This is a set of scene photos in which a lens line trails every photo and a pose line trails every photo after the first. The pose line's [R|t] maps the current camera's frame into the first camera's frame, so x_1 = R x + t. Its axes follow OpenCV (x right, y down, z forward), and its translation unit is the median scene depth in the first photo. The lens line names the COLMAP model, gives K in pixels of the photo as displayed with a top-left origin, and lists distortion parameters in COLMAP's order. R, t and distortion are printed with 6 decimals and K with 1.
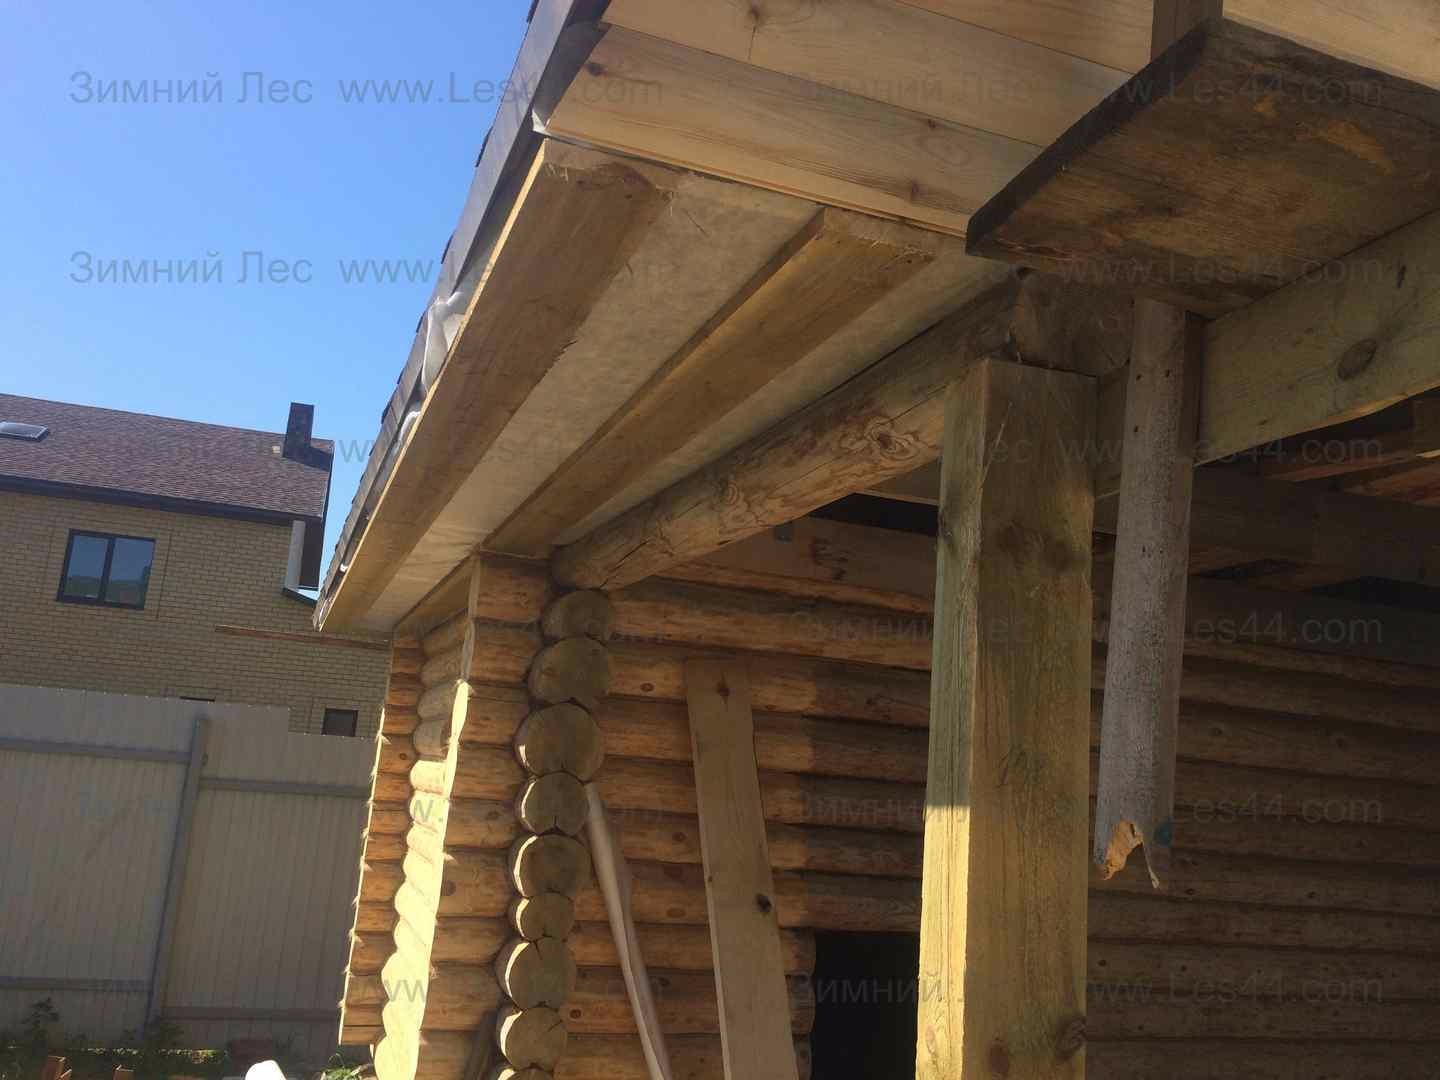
lens RADIAL K [[1220.9, 0, 720.0], [0, 1220.9, 540.0], [0, 0, 1]] dist [0.095439, -0.129558]
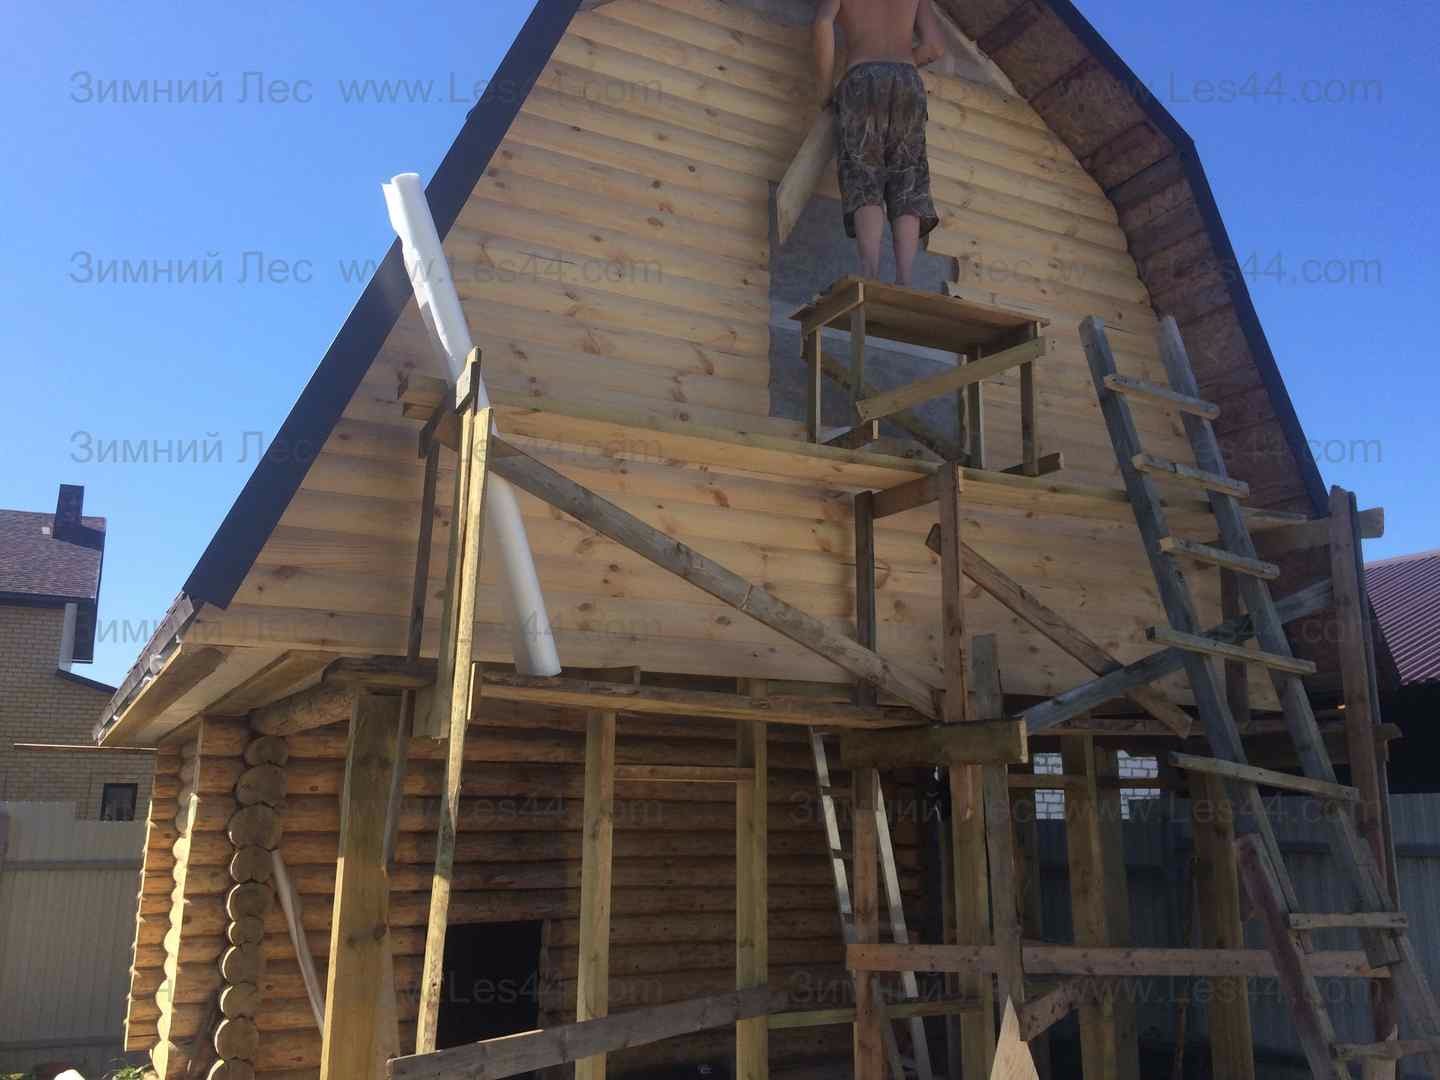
lens RADIAL K [[1193.6, 0, 720.0], [0, 1193.6, 540.0], [0, 0, 1]] dist [0.087570, -0.127913]
pose [[0.985705, -0.036888, 0.164394, 0.224070], [0.041638, 0.998806, -0.025540, -0.149427], [-0.163255, 0.032020, 0.986064, -0.702294]]
